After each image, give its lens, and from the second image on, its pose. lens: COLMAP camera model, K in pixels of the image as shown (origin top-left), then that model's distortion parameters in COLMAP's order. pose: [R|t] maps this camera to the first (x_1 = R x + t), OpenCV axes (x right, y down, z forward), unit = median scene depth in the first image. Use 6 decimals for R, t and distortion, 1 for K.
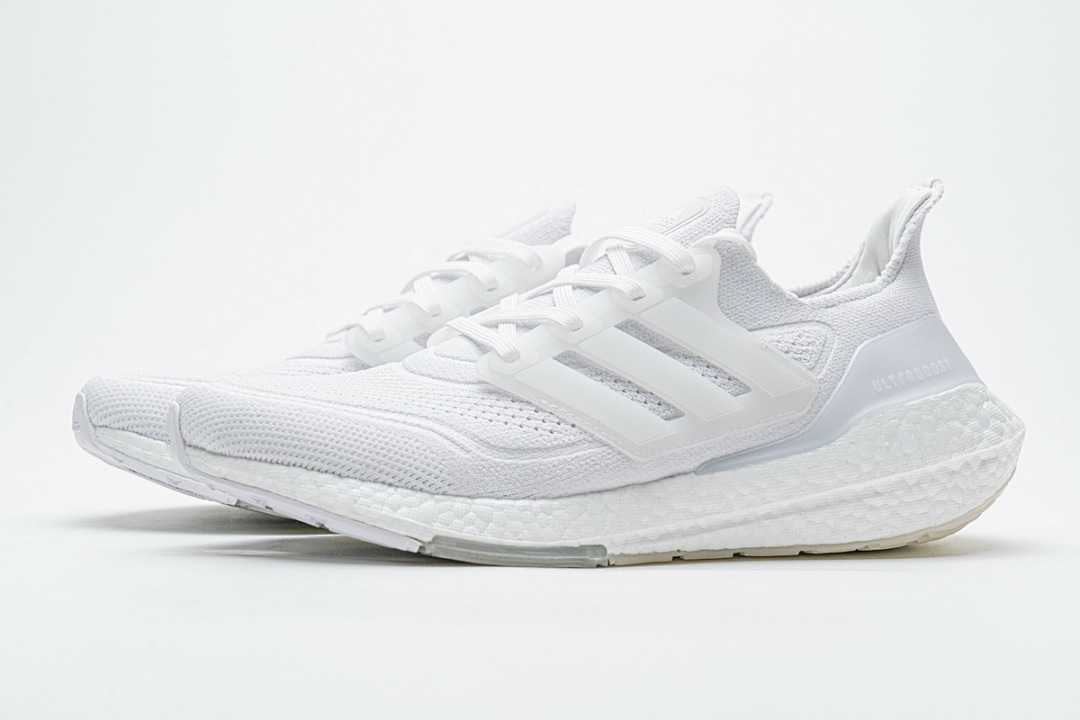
lens RADIAL K [[2223.0, 0, 539.8], [0, 2223.0, 359.8], [0, 0, 1]] dist [0.001036, 0.000000]
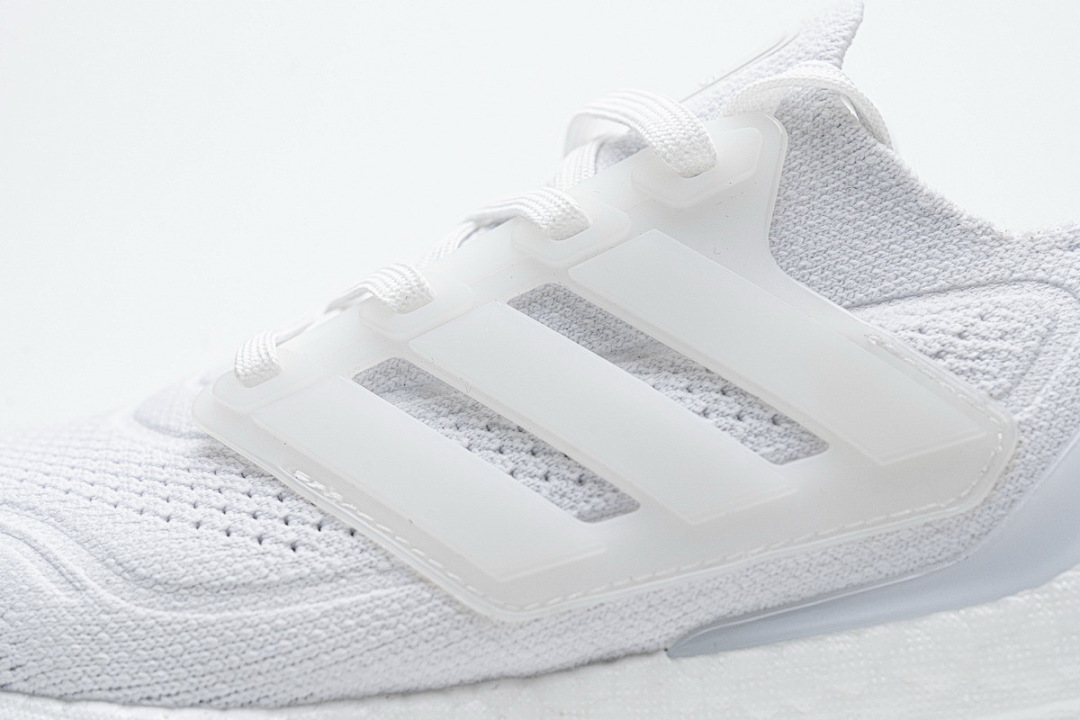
lens RADIAL K [[2223.0, 0, 539.7], [0, 2223.0, 361.3], [0, 0, 1]] dist [0.001036, 0.000000]
pose [[0.912673, -0.023443, -0.408018, 0.215061], [0.001672, 0.998559, -0.053633, 0.019604], [0.408688, 0.048267, 0.911397, 0.619843]]
